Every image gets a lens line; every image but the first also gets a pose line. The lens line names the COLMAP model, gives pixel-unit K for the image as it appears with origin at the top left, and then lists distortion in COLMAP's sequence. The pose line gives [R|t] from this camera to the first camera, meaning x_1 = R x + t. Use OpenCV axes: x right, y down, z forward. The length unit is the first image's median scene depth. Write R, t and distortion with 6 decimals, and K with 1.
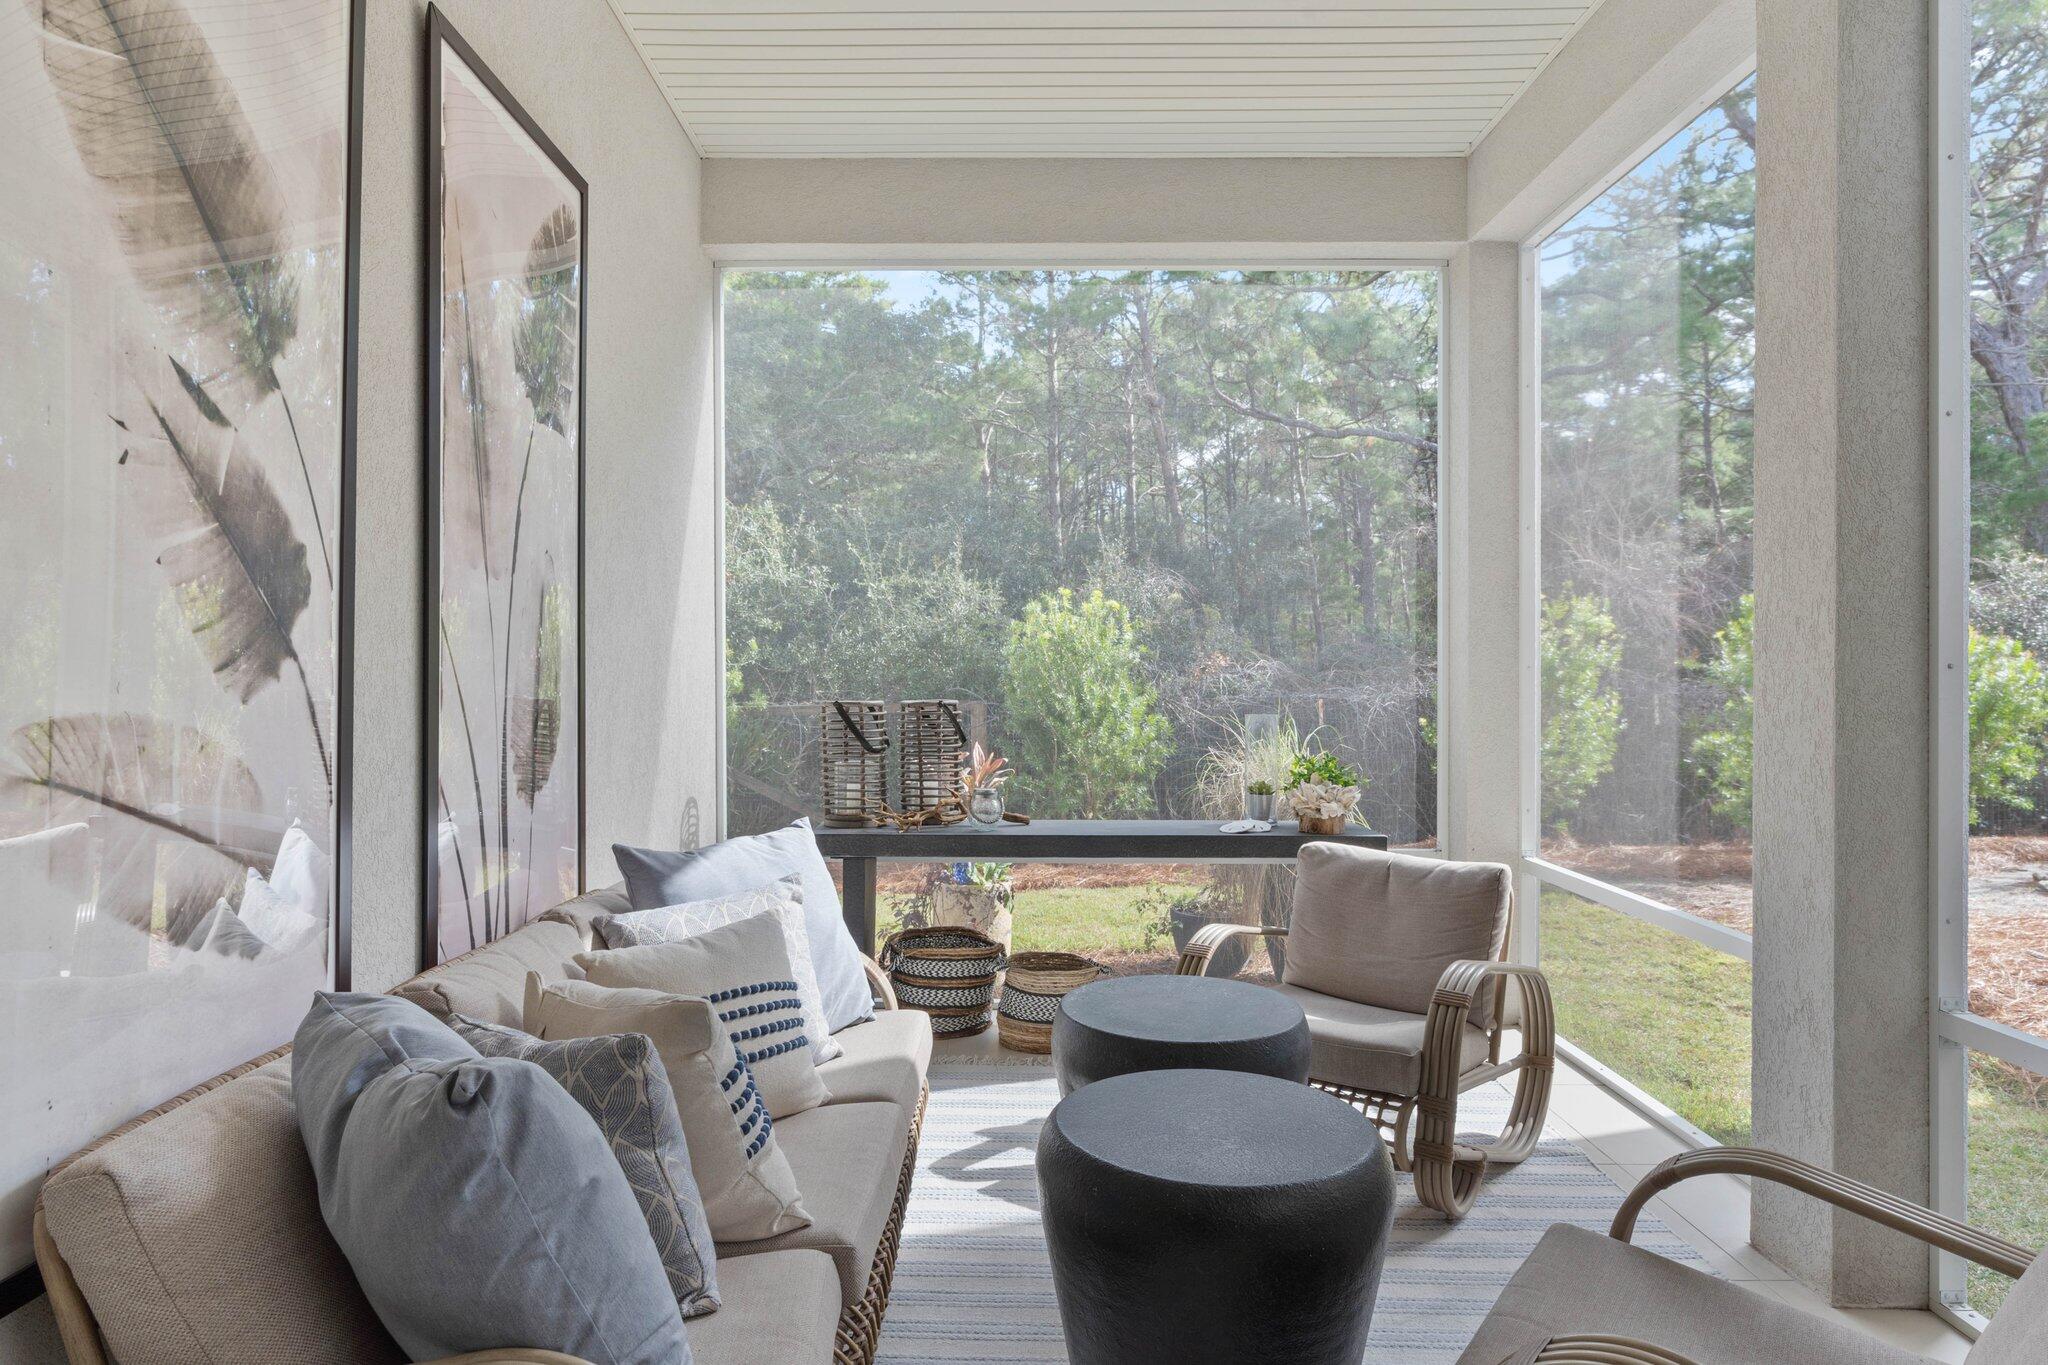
lens RADIAL K [[1161.3, 0, 1024.3], [0, 1161.3, 649.8], [0, 0, 1]] dist [-0.004599, 0.002284]
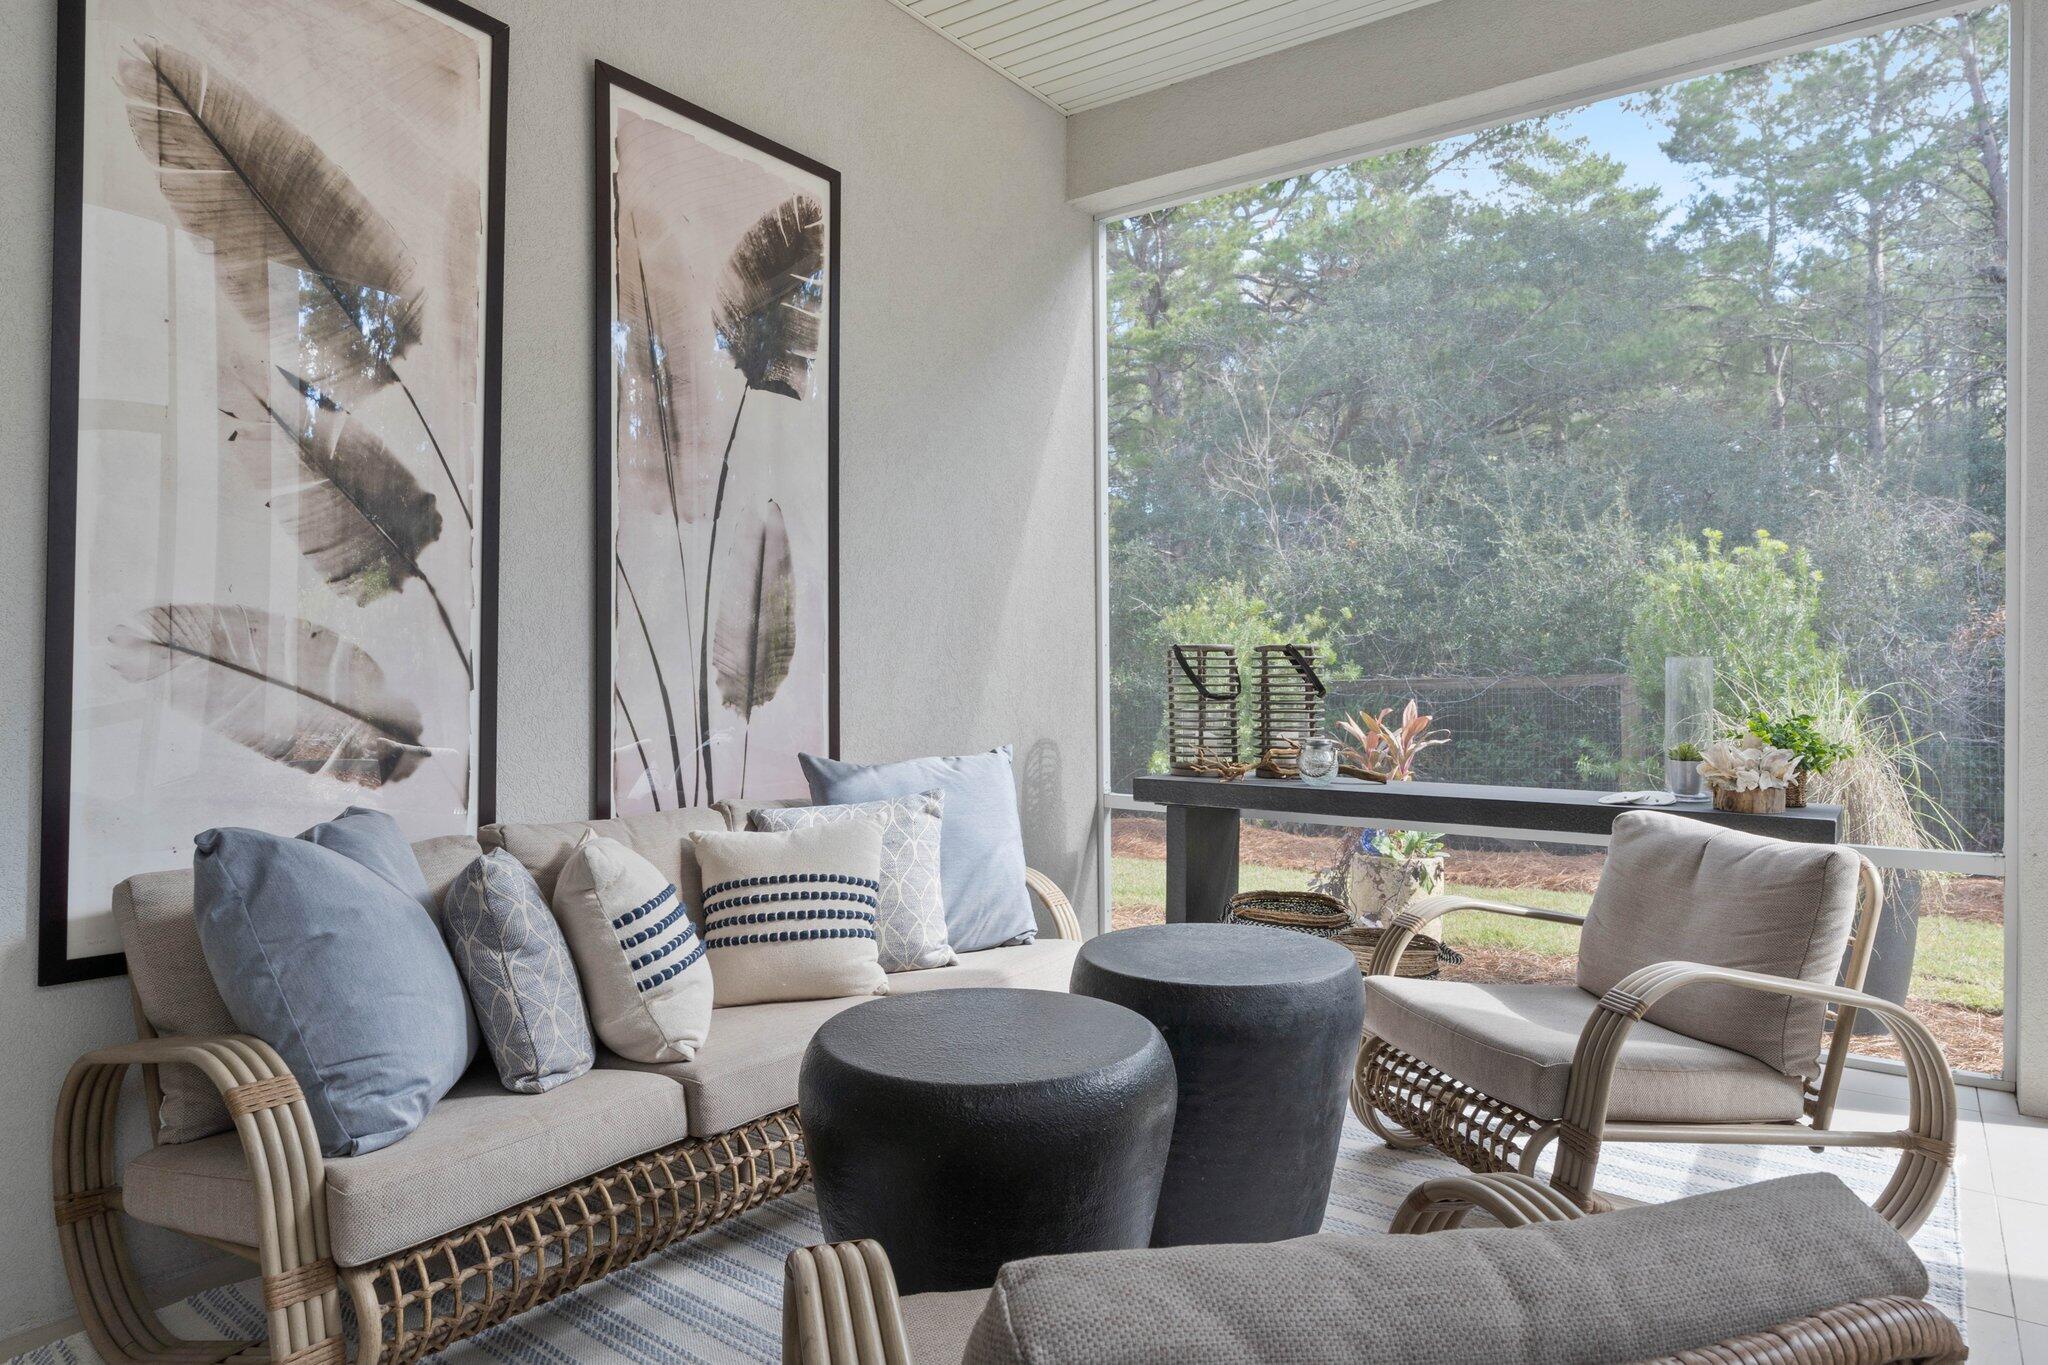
lens RADIAL K [[1228.5, 0, 1024.3], [0, 1228.5, 651.1], [0, 0, 1]] dist [-0.001969, -0.001167]
pose [[0.818951, -0.010740, -0.573764, 0.784952], [0.018181, 0.999809, 0.007234, 0.096819], [0.573576, -0.016356, 0.818989, 0.220521]]
